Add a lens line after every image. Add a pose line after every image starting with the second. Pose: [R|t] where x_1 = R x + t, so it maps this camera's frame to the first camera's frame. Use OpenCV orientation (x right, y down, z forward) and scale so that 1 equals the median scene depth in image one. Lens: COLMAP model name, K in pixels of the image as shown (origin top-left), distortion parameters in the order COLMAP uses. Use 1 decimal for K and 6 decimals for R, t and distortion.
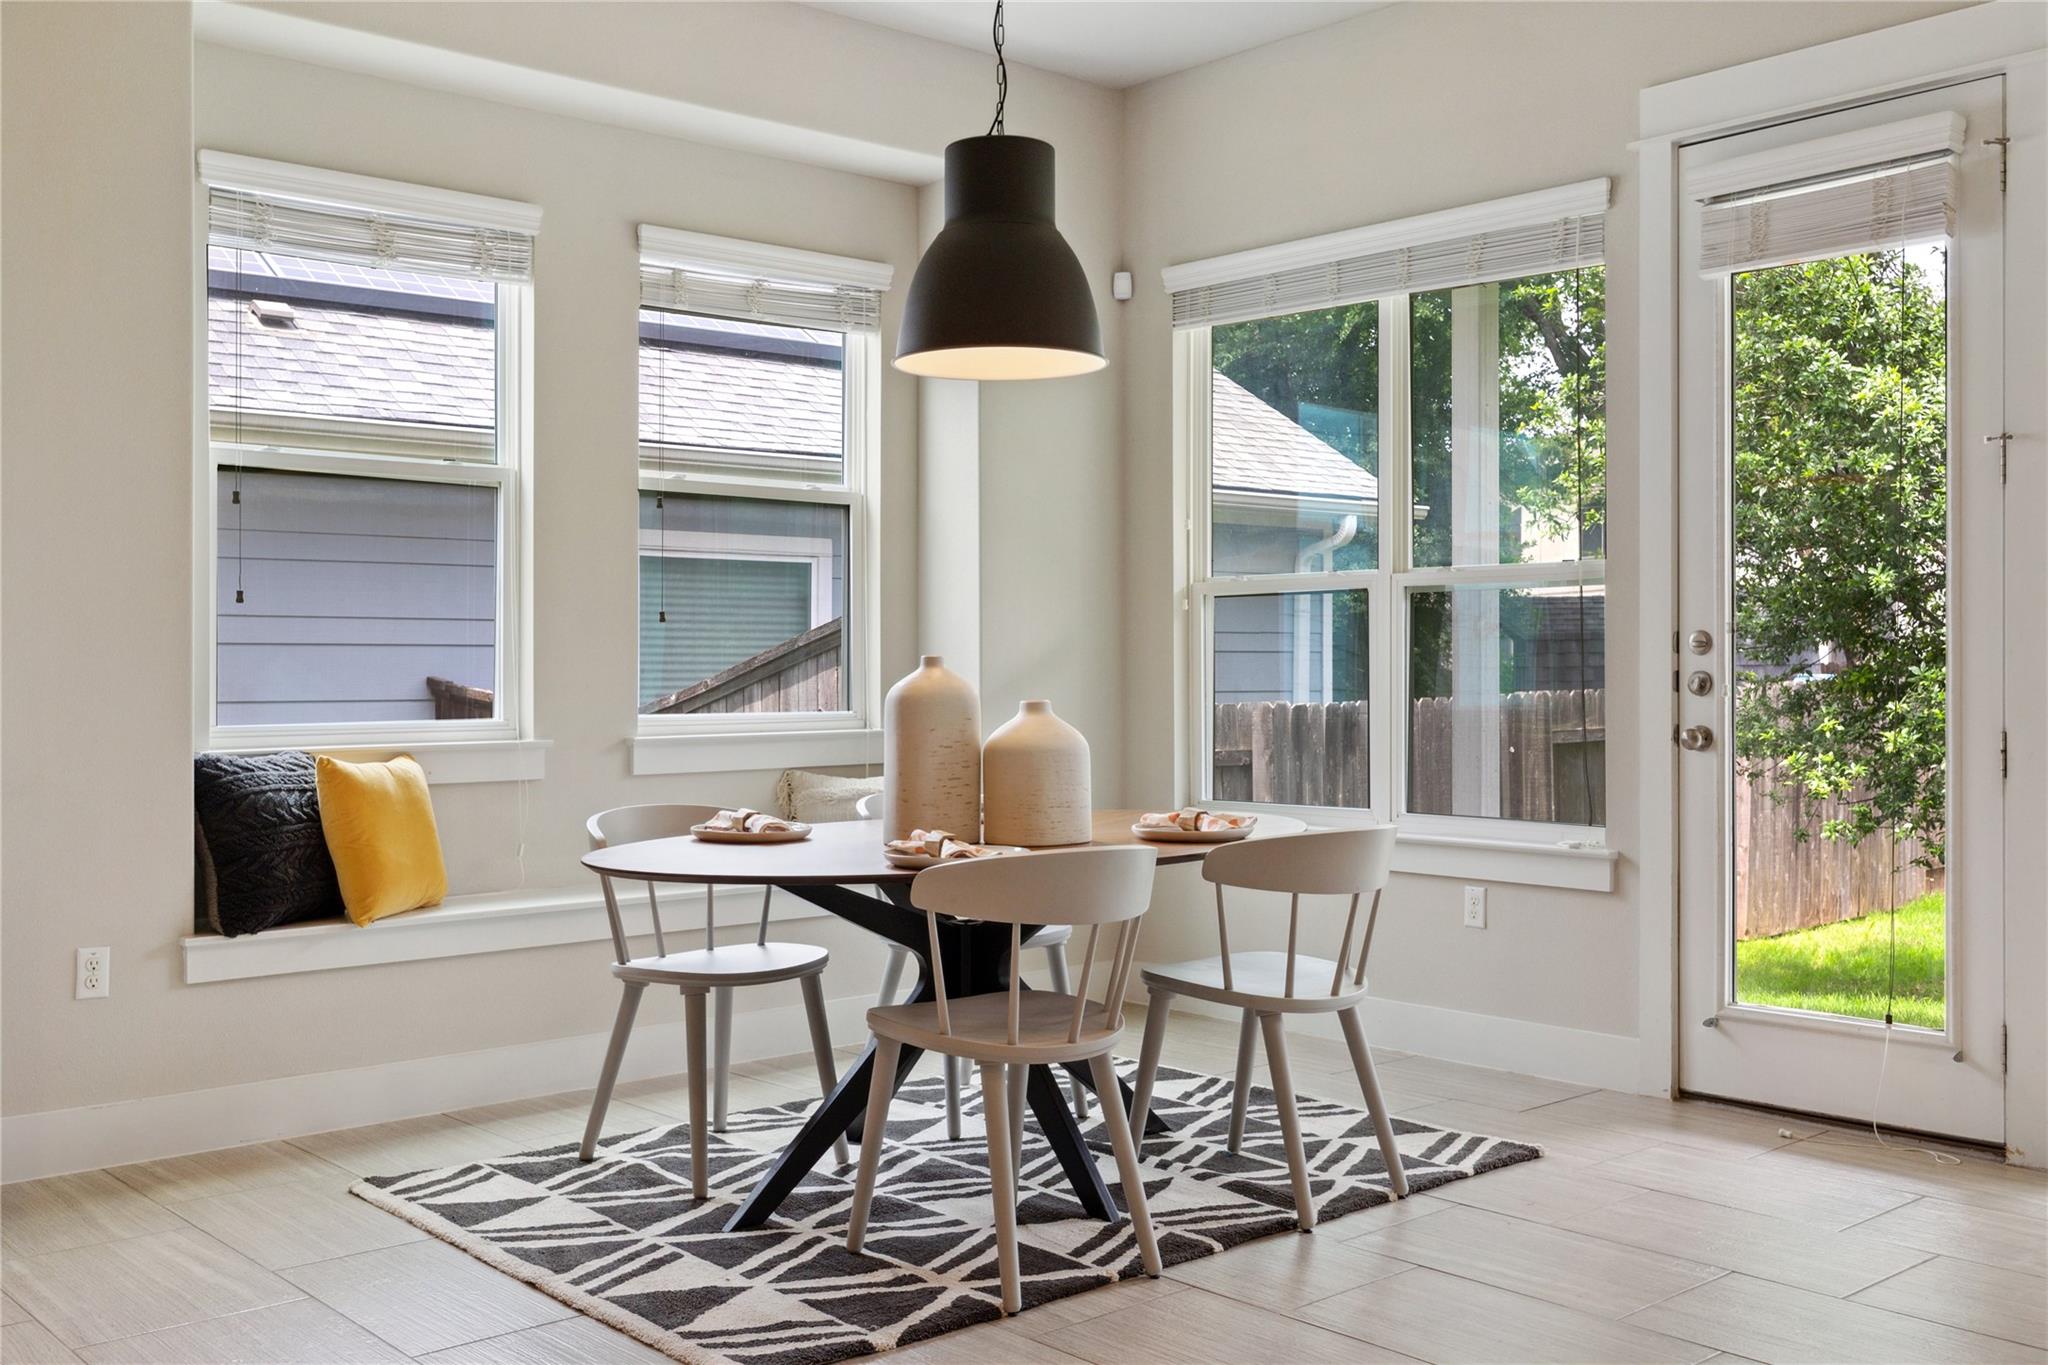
lens RADIAL K [[1964.1, 0, 997.3], [0, 1964.1, 671.8], [0, 0, 1]] dist [-0.002553, 0.012299]
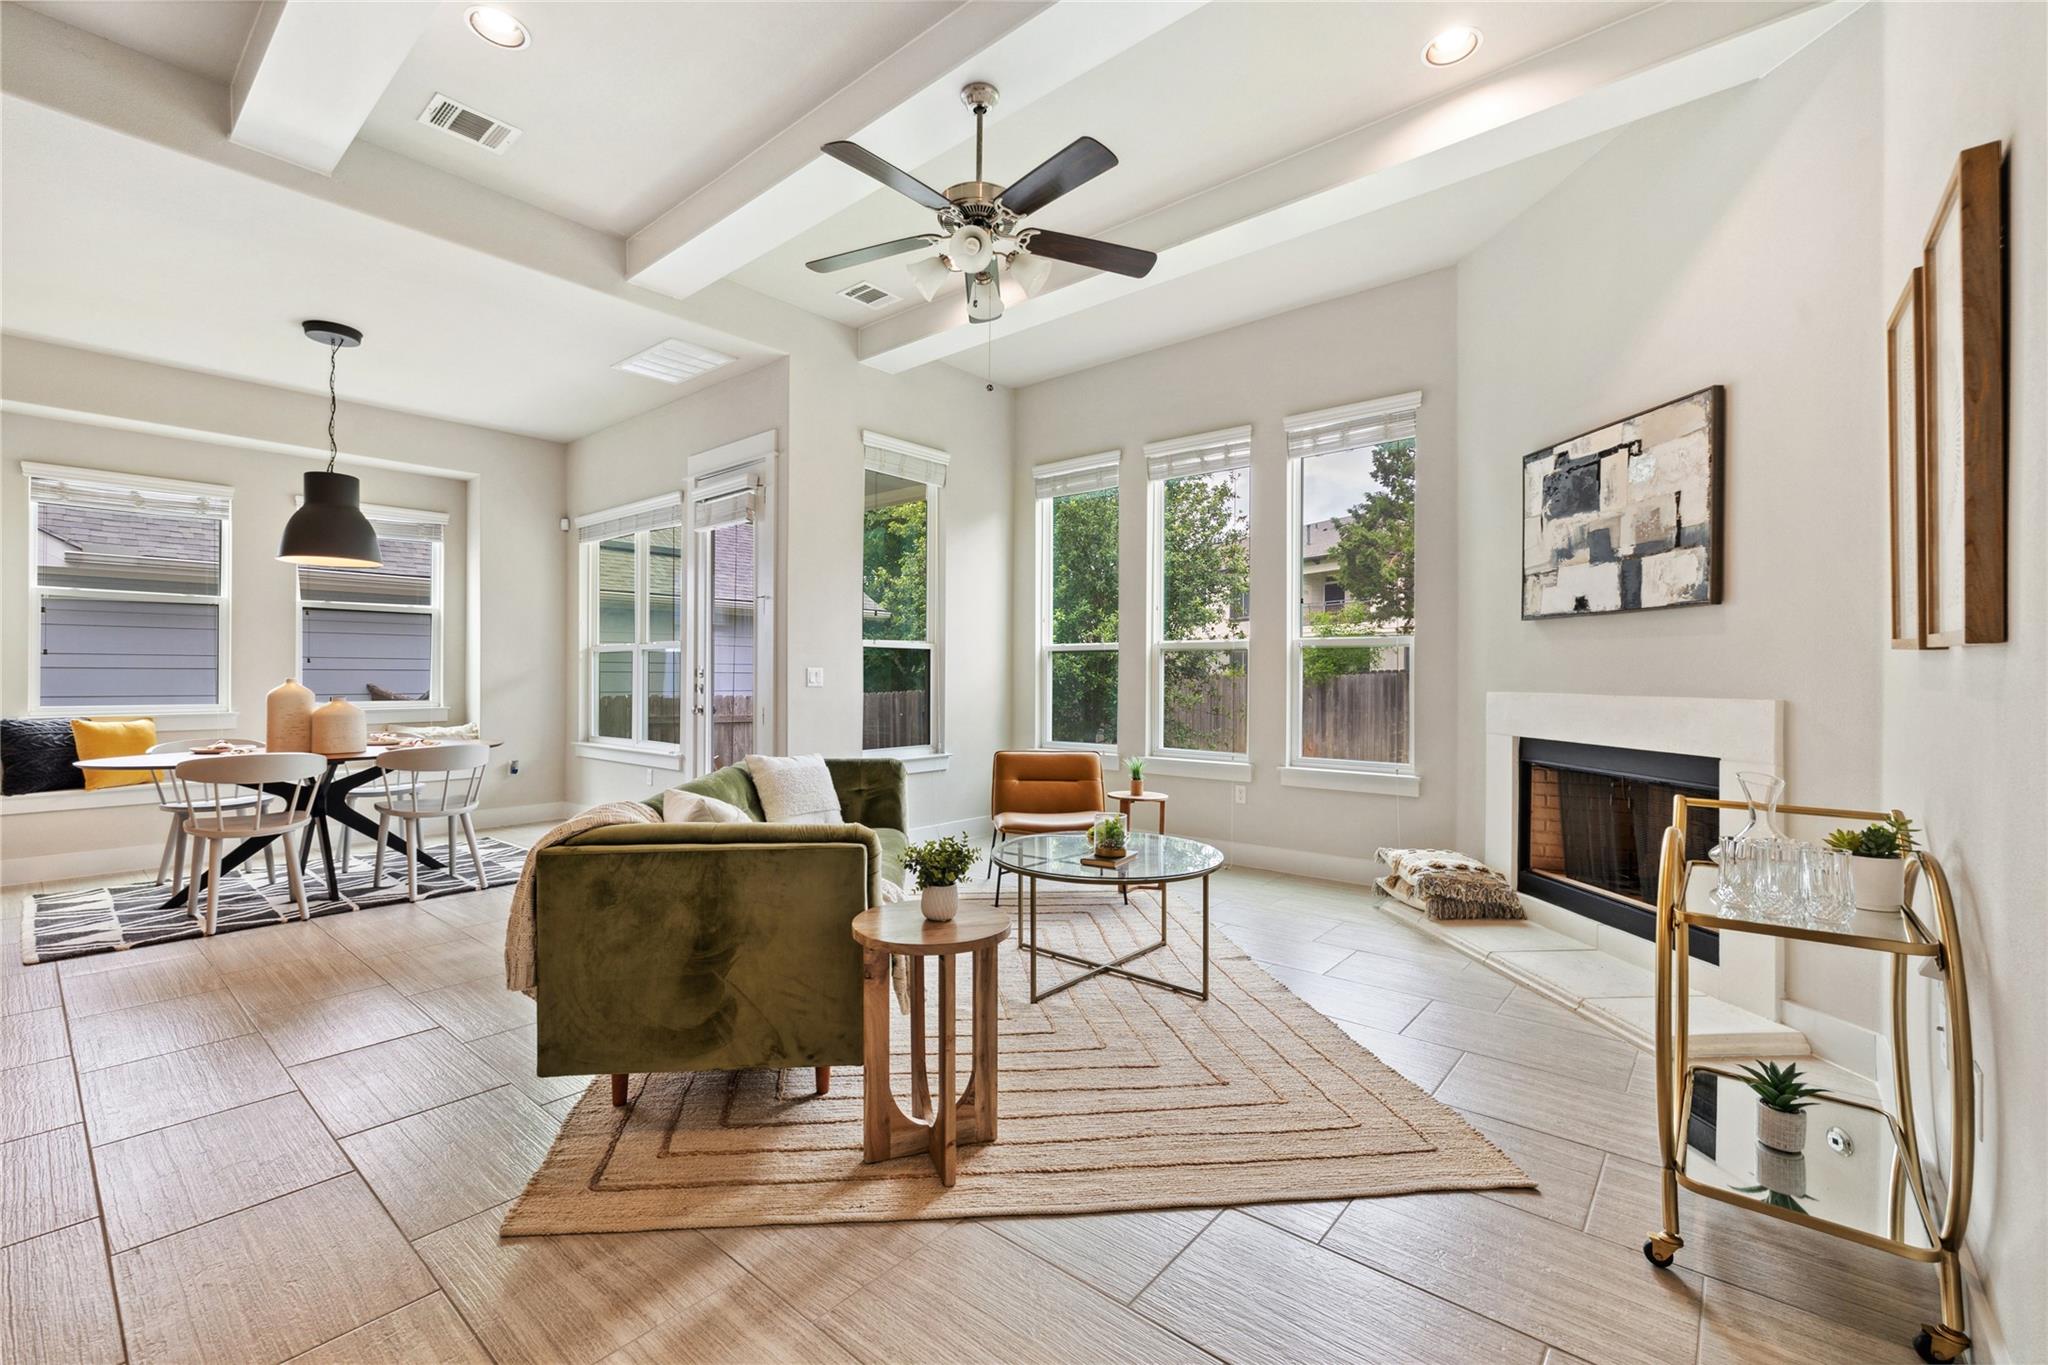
lens RADIAL K [[866.3, 0, 1012.1], [0, 866.3, 678.9], [0, 0, 1]] dist [0.004007, 0.000341]
pose [[0.990454, 0.001957, 0.137827, 0.600673], [-0.001910, 0.999998, -0.000477, -0.007383], [-0.137828, 0.000209, 0.990456, -0.184109]]
